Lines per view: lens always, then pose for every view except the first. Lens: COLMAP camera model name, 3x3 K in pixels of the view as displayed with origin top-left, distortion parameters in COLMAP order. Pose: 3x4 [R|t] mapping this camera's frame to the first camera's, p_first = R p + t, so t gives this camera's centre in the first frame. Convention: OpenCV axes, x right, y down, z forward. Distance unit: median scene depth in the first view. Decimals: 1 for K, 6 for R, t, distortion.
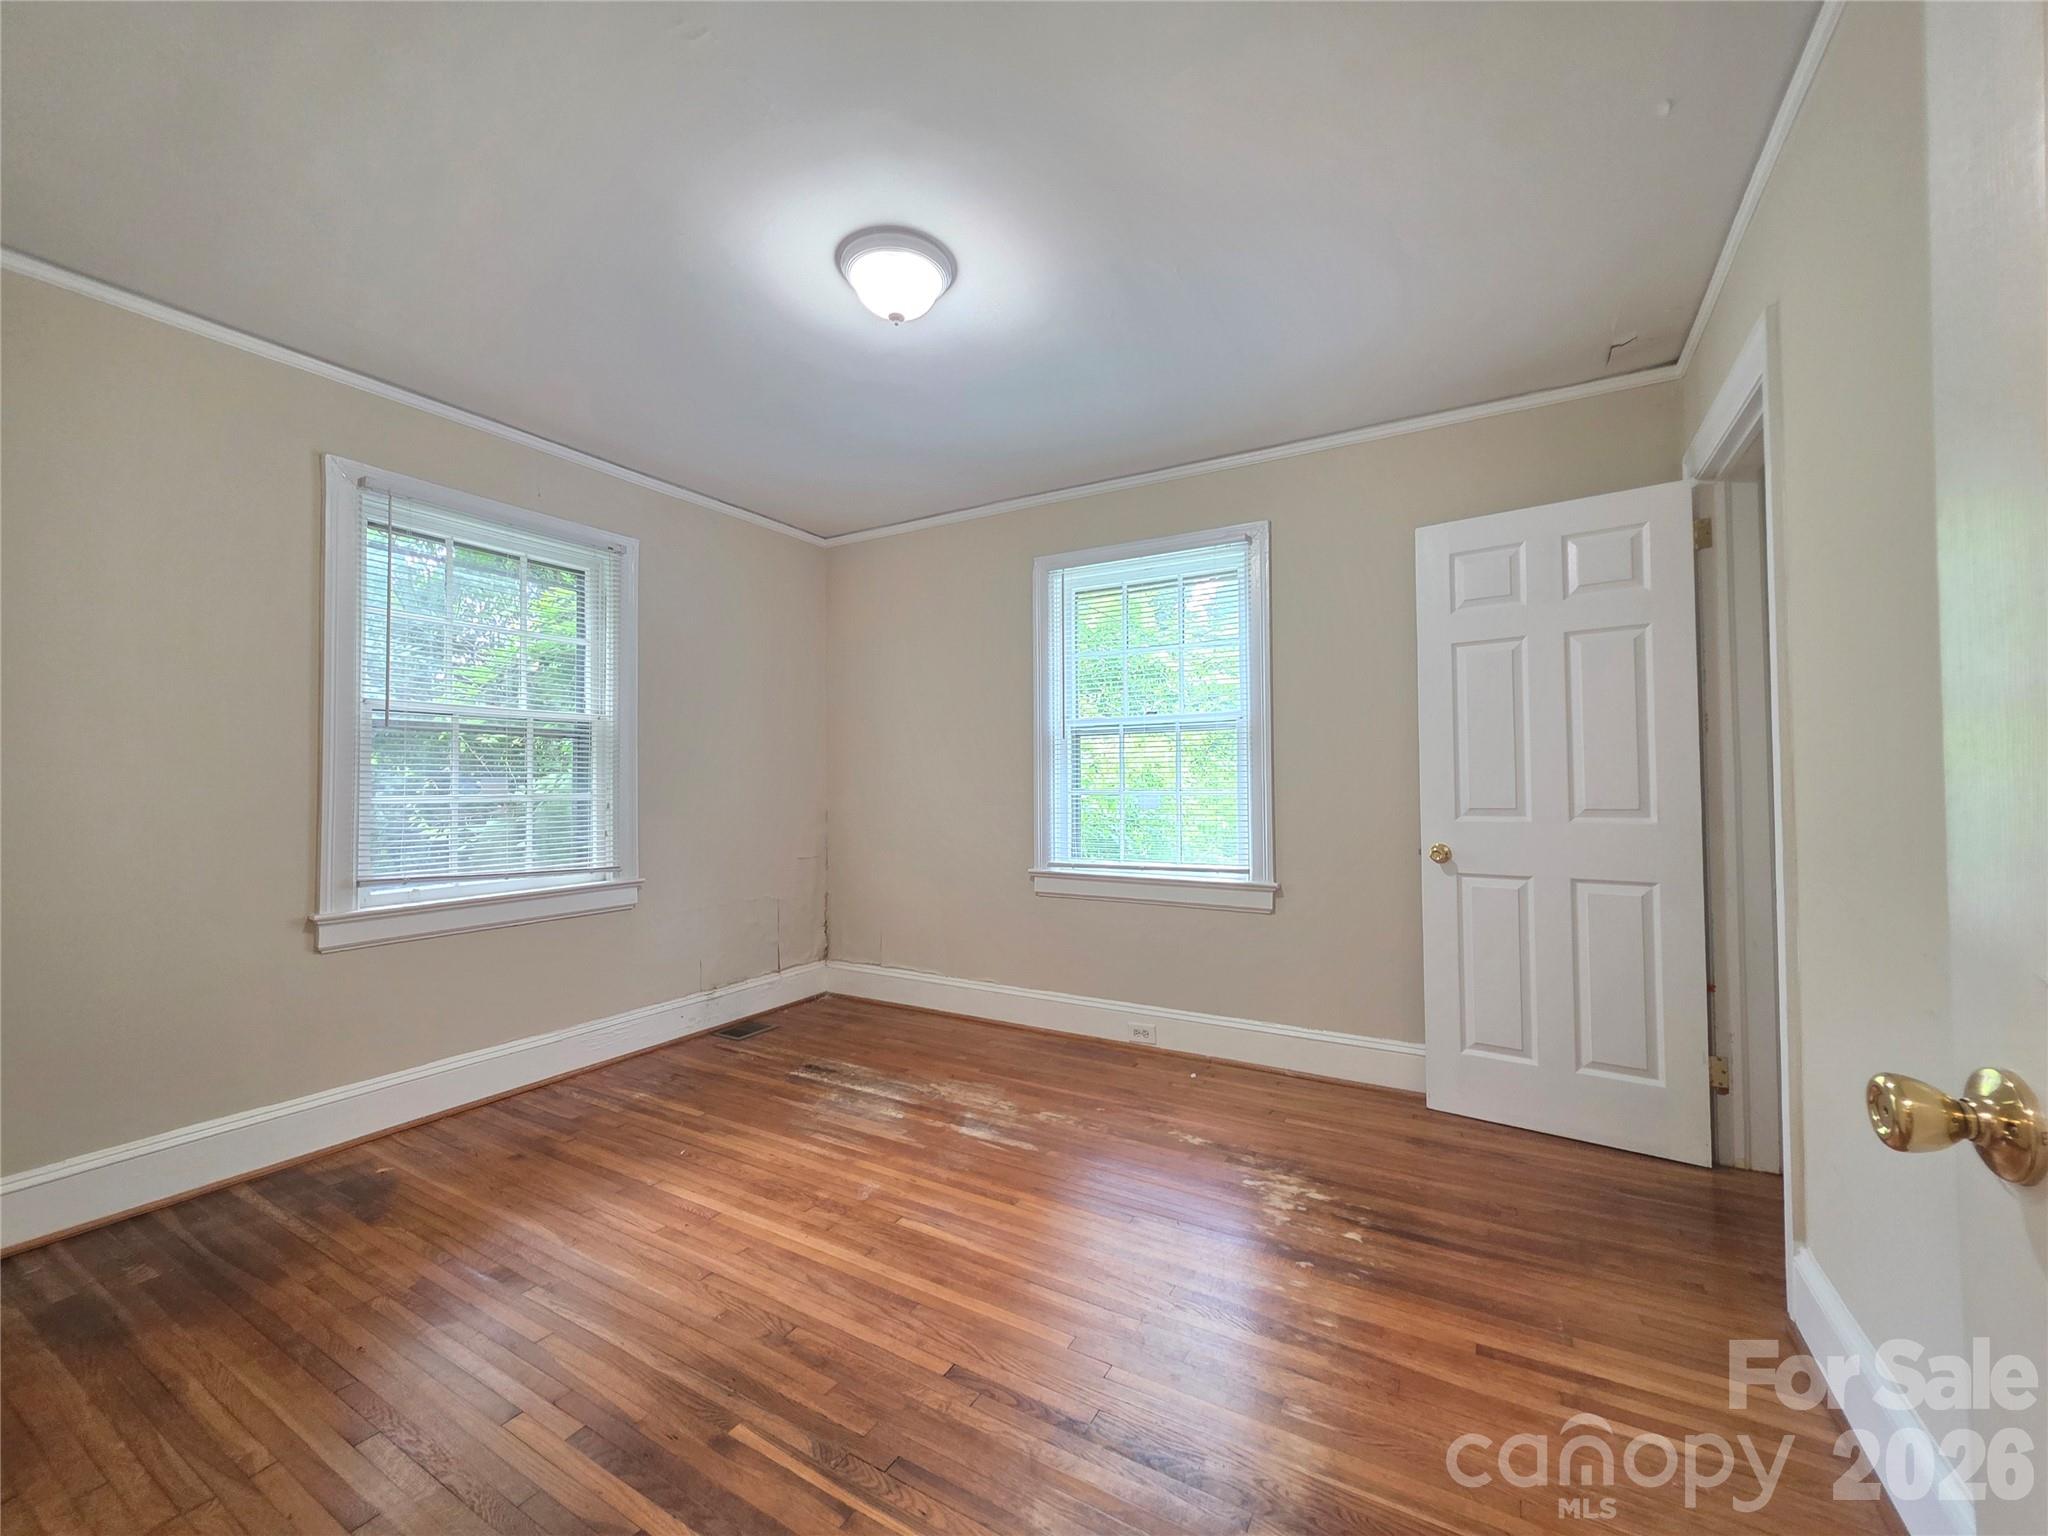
lens RADIAL K [[822.5, 0, 1027.9], [0, 822.5, 764.1], [0, 0, 1]] dist [-0.000978, 0.000106]
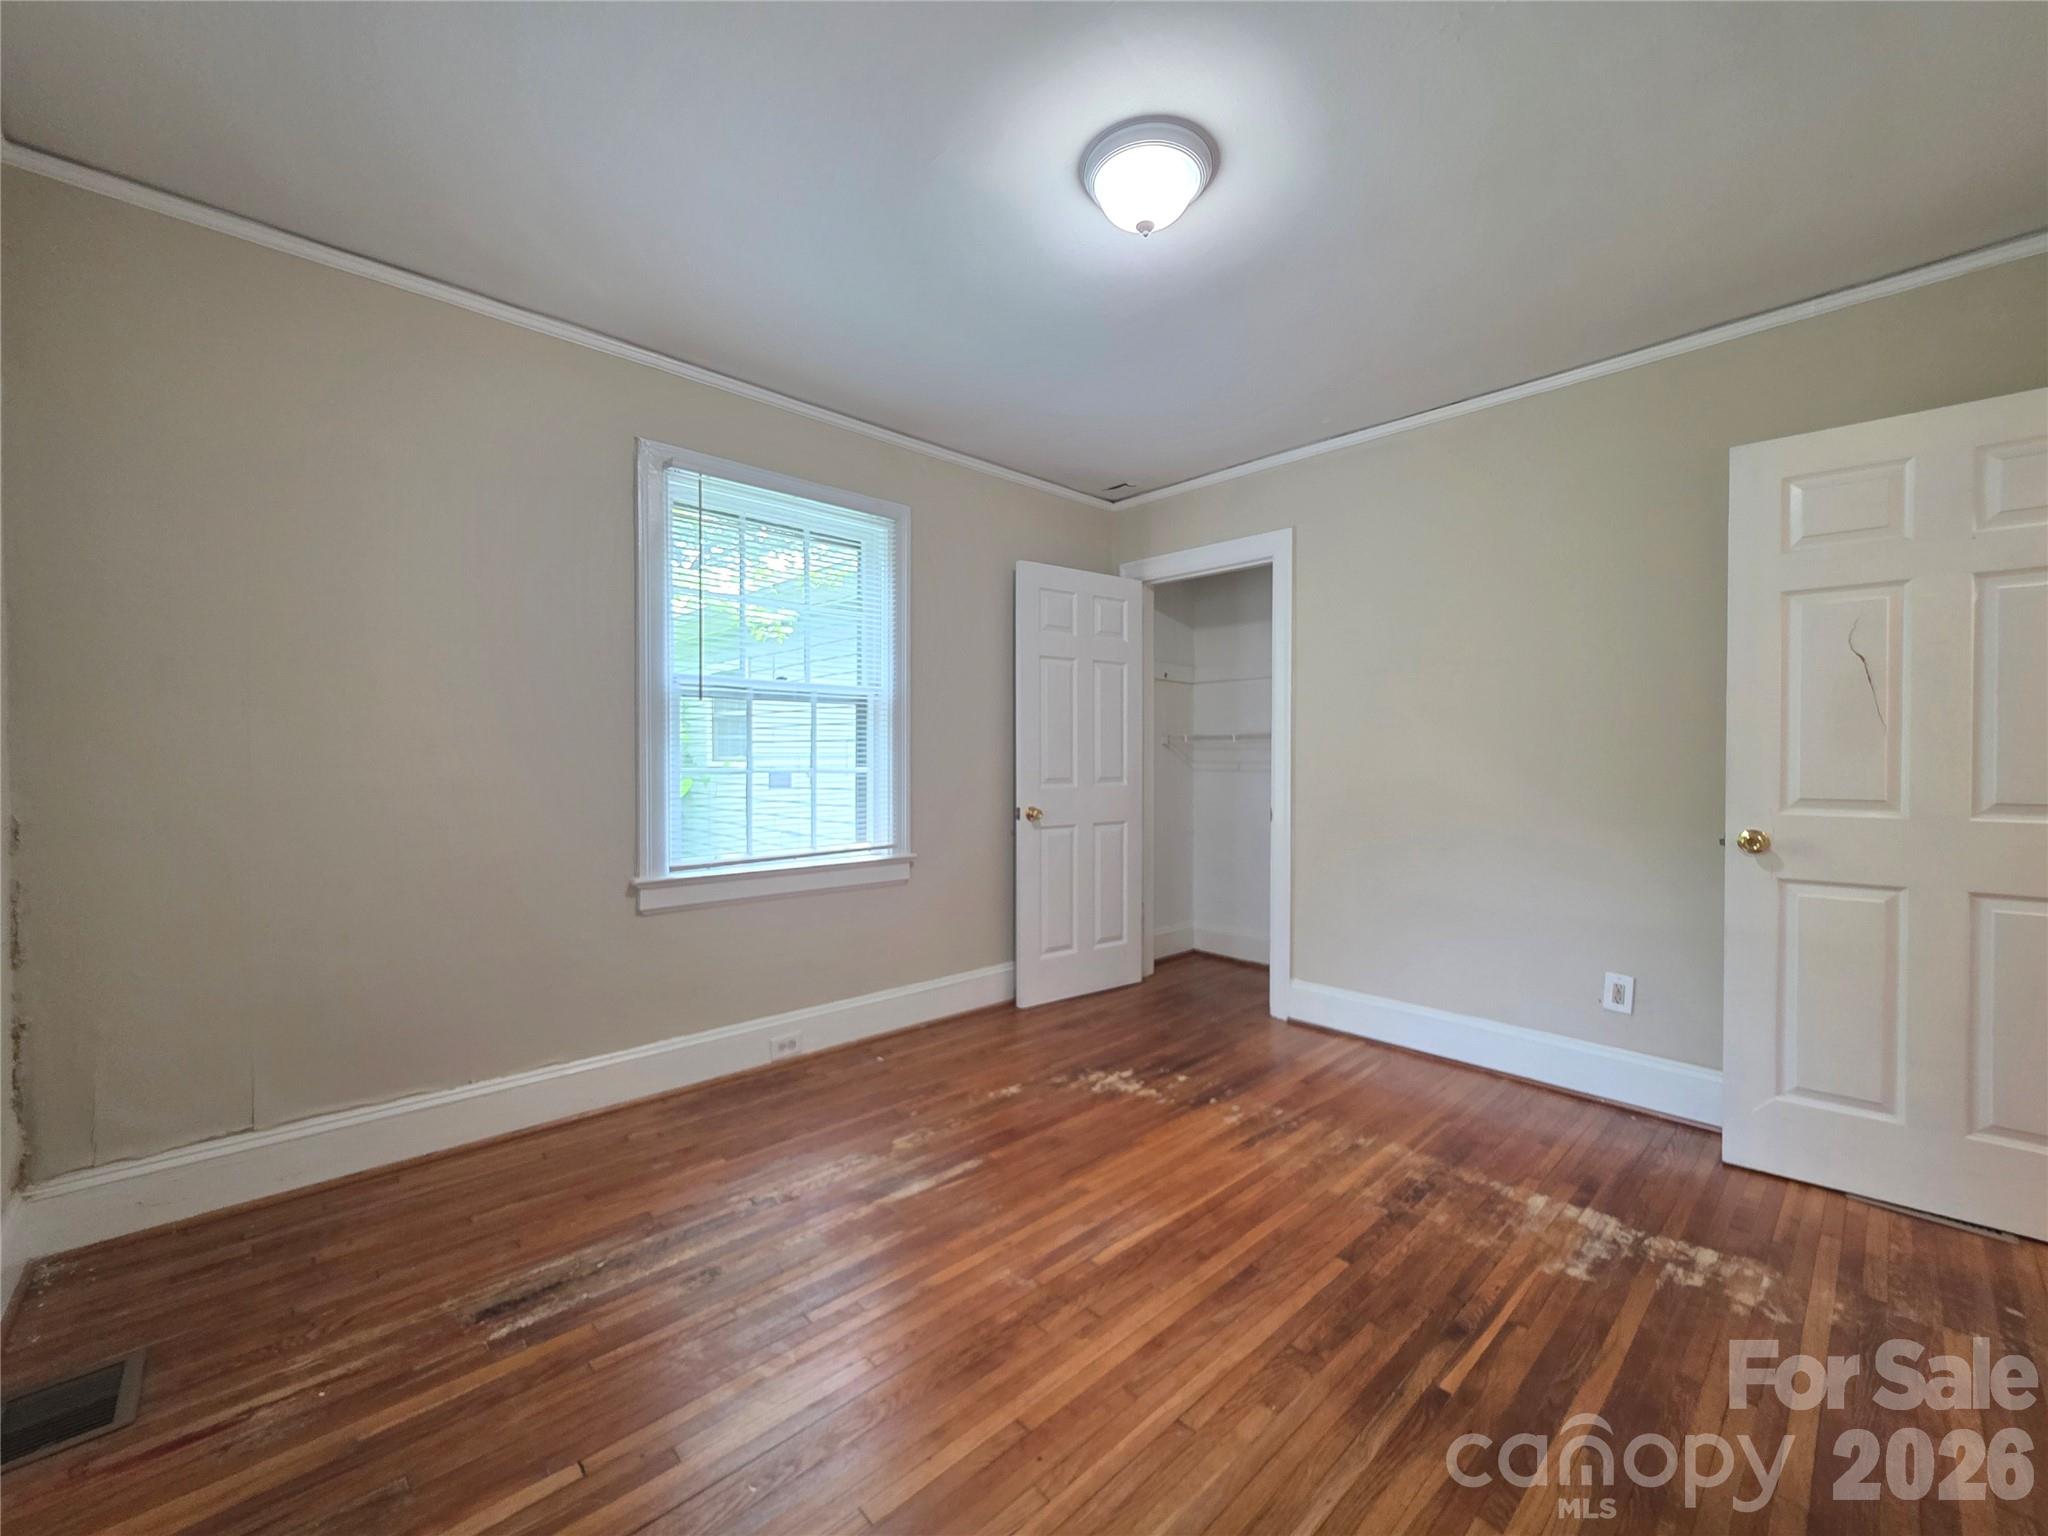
lens RADIAL K [[822.5, 0, 1028.0], [0, 822.5, 769.5], [0, 0, 1]] dist [-0.000978, 0.000106]
pose [[0.287312, -0.011156, 0.957772, -0.839193], [-0.026977, 0.999441, 0.019734, 0.013402], [-0.957457, -0.031507, 0.286850, 0.694455]]
